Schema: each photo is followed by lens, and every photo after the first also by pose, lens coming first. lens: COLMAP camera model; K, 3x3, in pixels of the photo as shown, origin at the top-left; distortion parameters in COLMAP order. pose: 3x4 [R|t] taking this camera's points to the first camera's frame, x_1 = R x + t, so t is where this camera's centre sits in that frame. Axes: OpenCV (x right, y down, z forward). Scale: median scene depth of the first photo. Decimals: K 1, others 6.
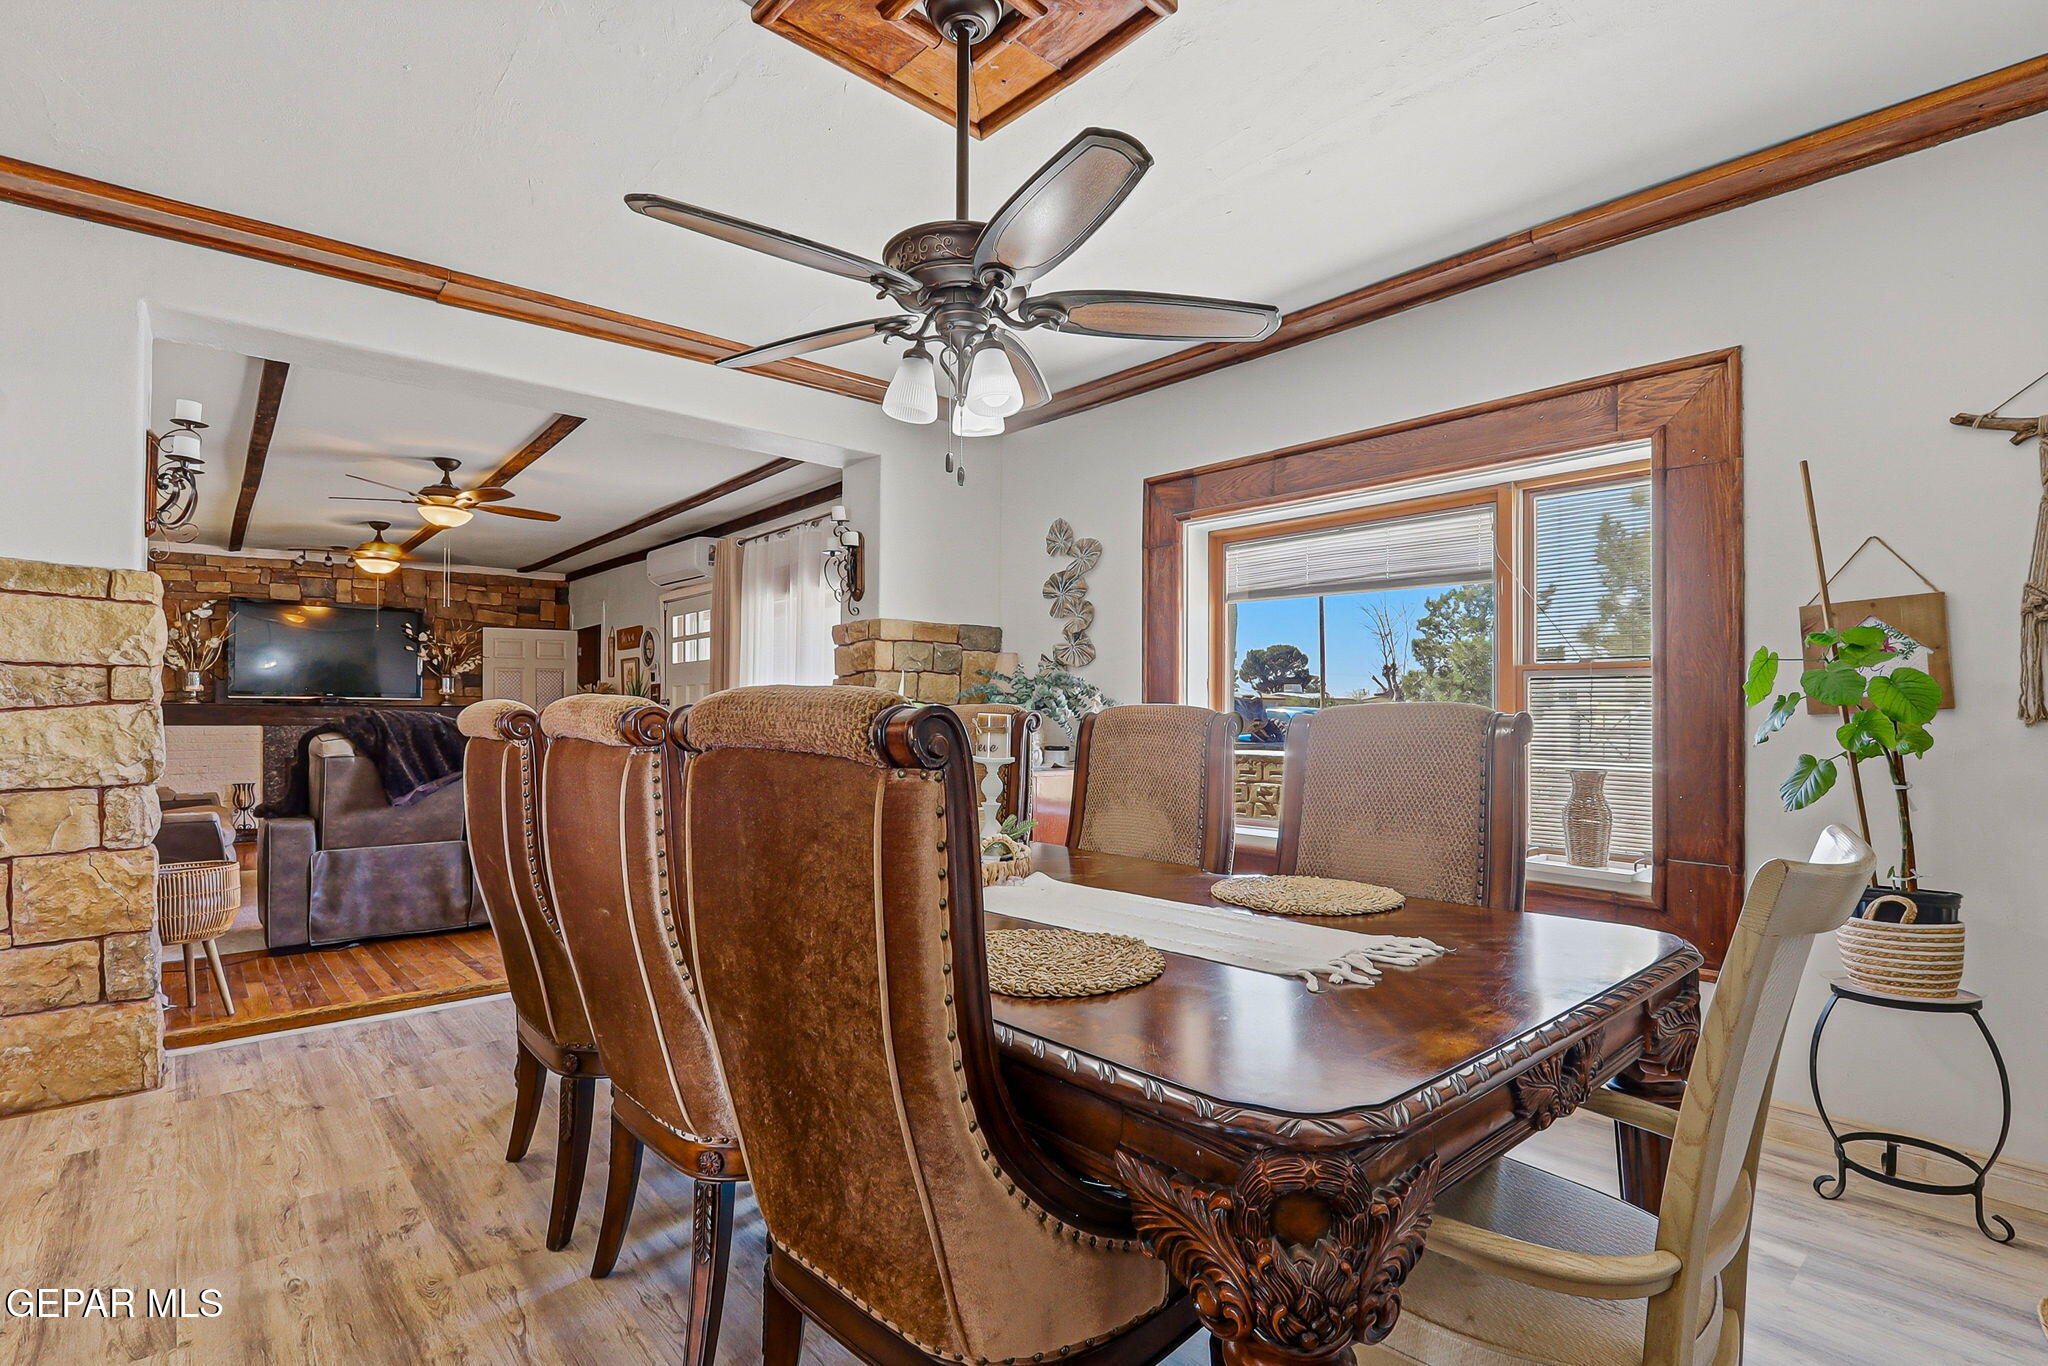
lens RADIAL K [[985.9, 0, 1045.1], [0, 985.9, 710.2], [0, 0, 1]] dist [-0.019894, 0.002517]
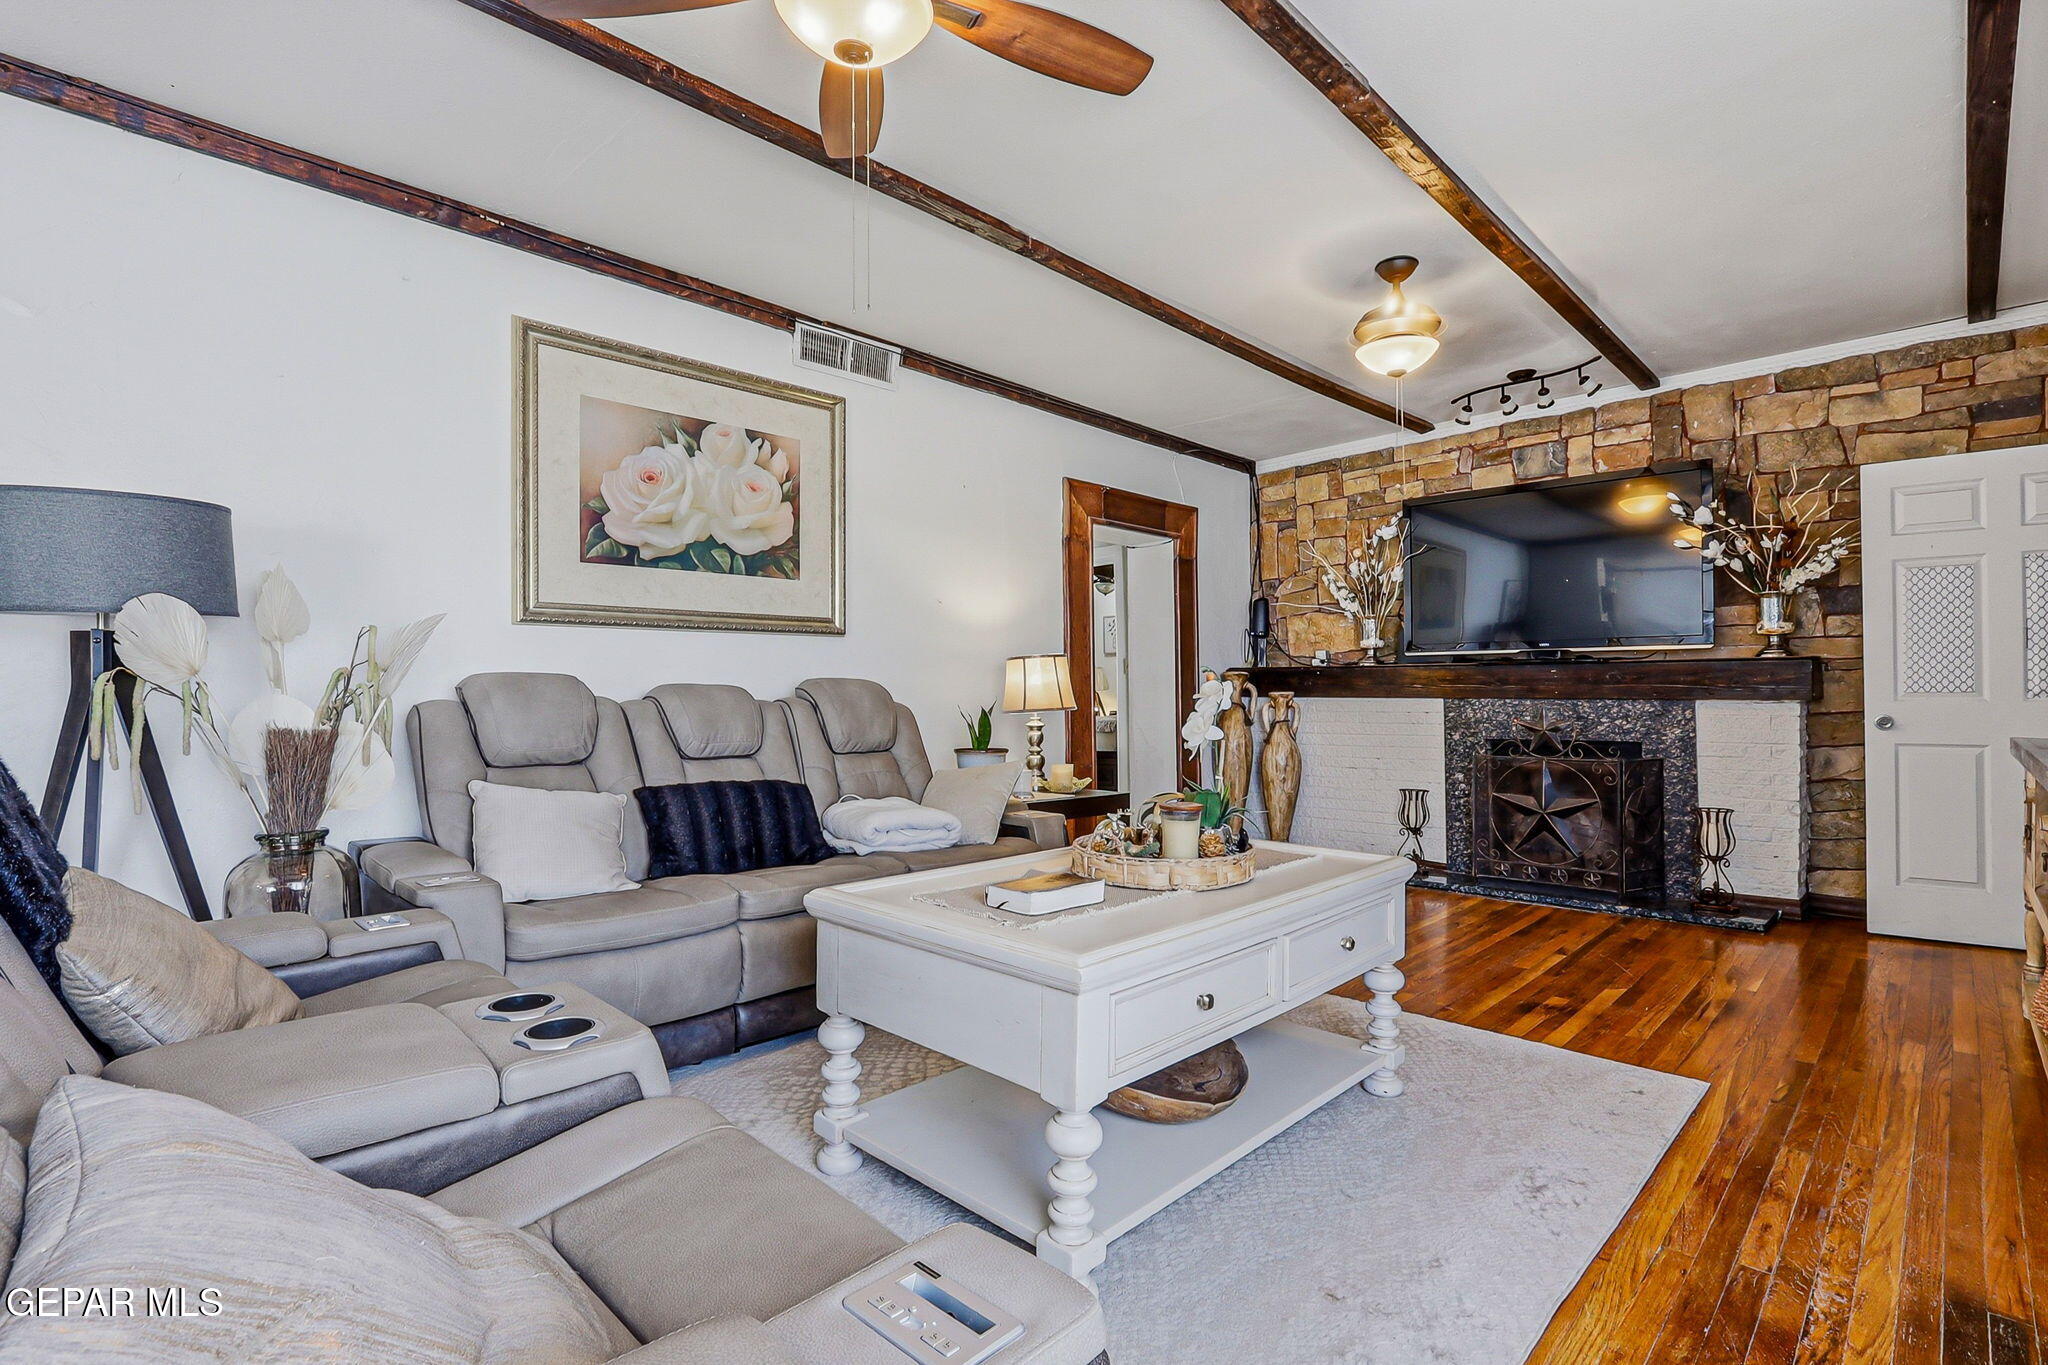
lens RADIAL K [[971.4, 0, 1022.5], [0, 971.4, 687.4], [0, 0, 1]] dist [-0.017375, 0.002029]
pose [[0.073691, -0.004082, -0.997273, -0.212079], [0.011005, 0.999934, -0.003280, 0.008140], [0.997220, -0.010734, 0.073731, 0.704691]]
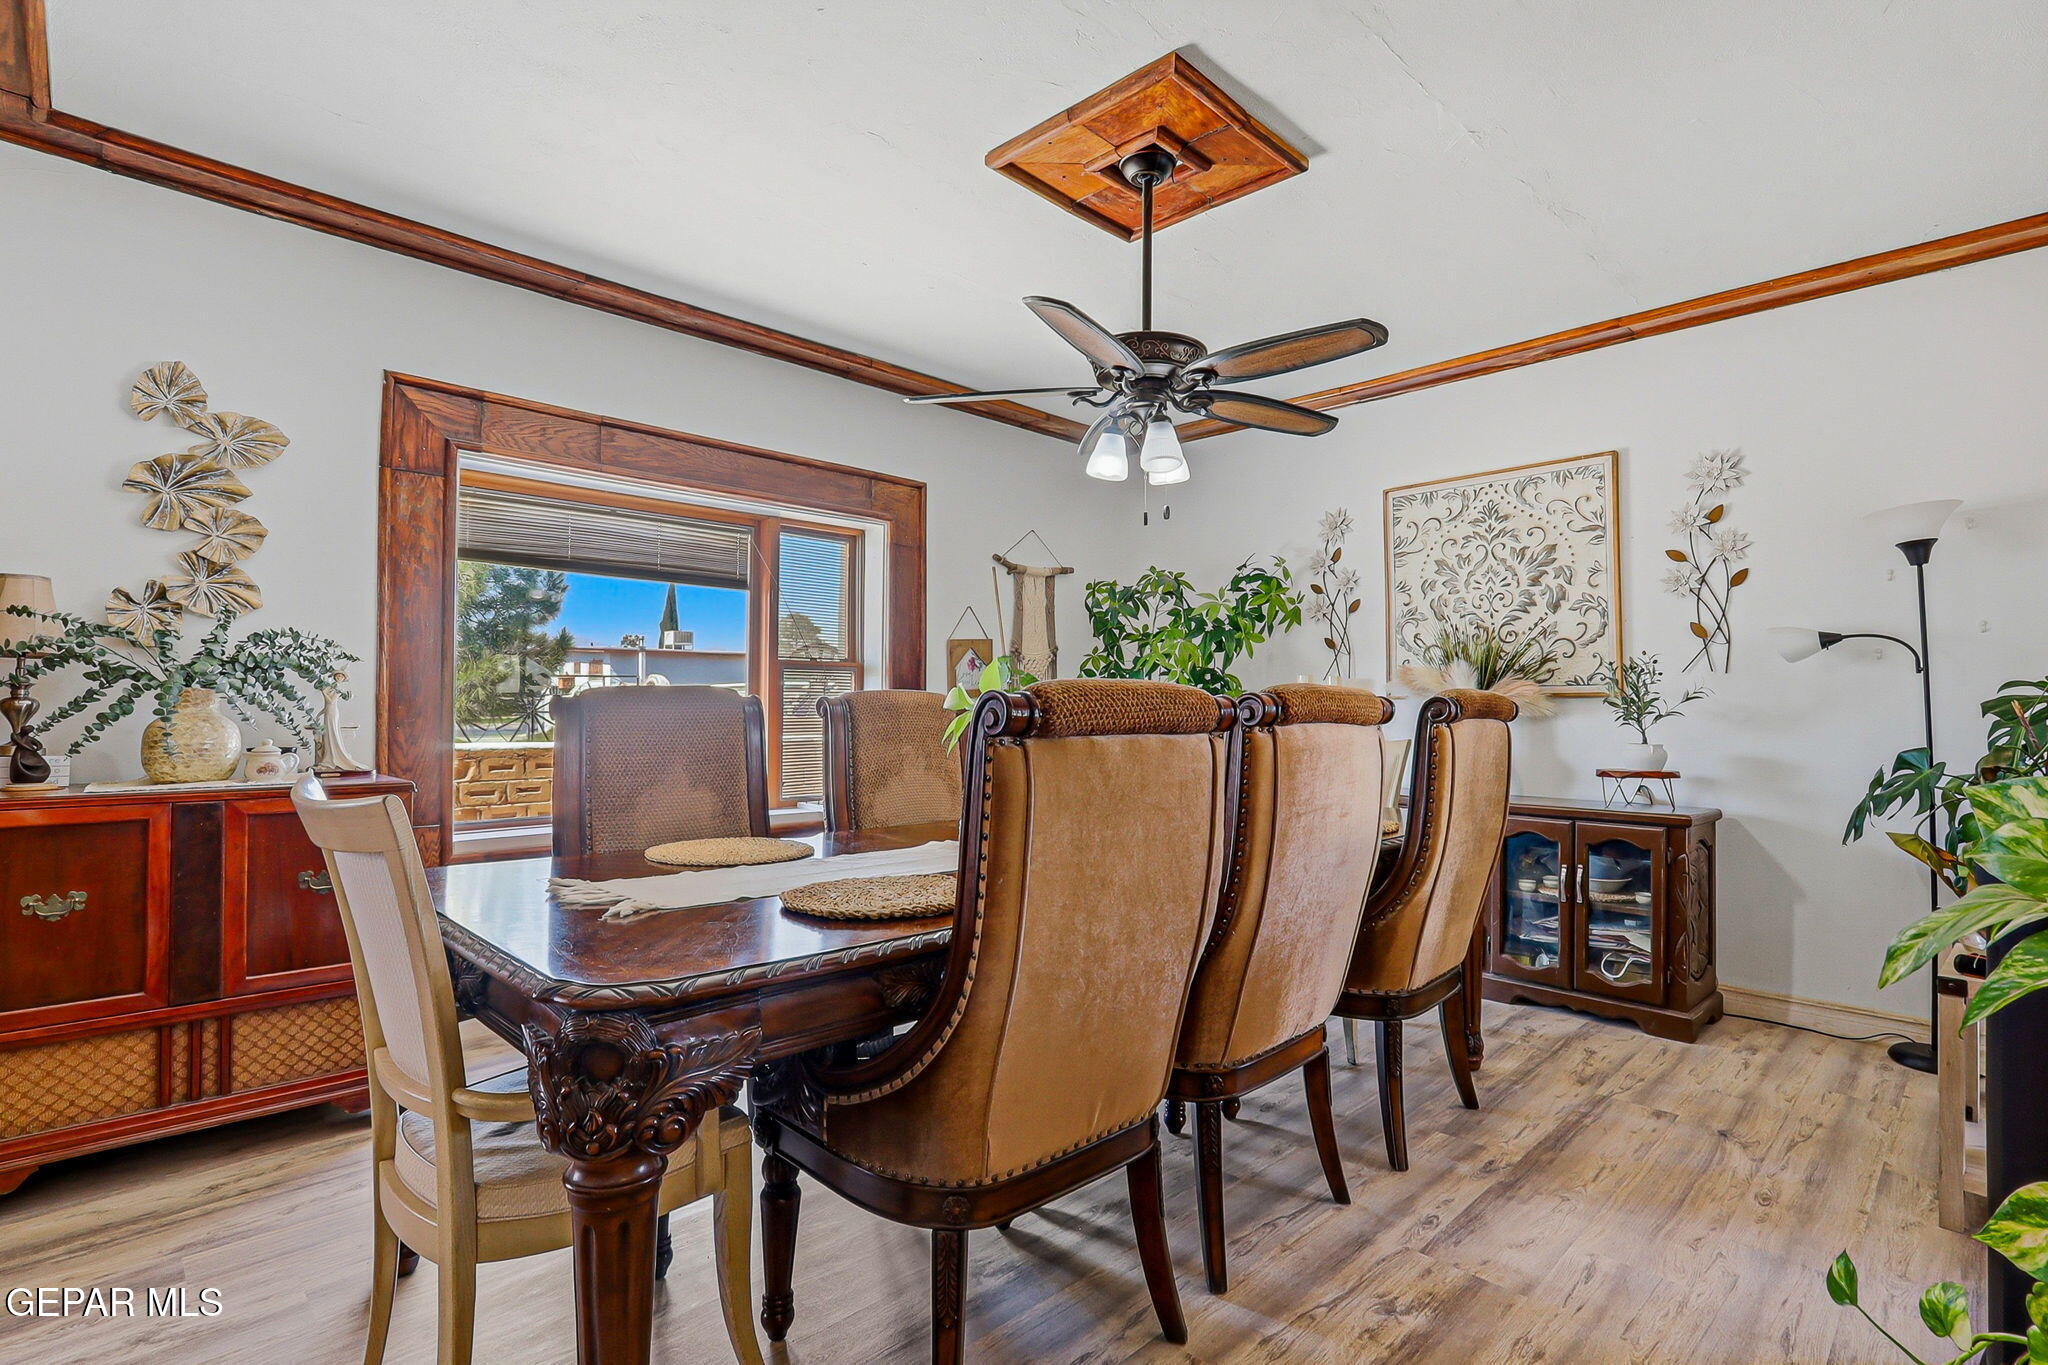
lens RADIAL K [[985.9, 0, 1051.1], [0, 985.9, 680.1], [0, 0, 1]] dist [-0.019894, 0.002517]
pose [[-0.057855, 0.017673, 0.998169, -0.330668], [-0.010406, 0.999778, -0.018305, 0.000074], [-0.998271, -0.011446, -0.057659, 0.286420]]
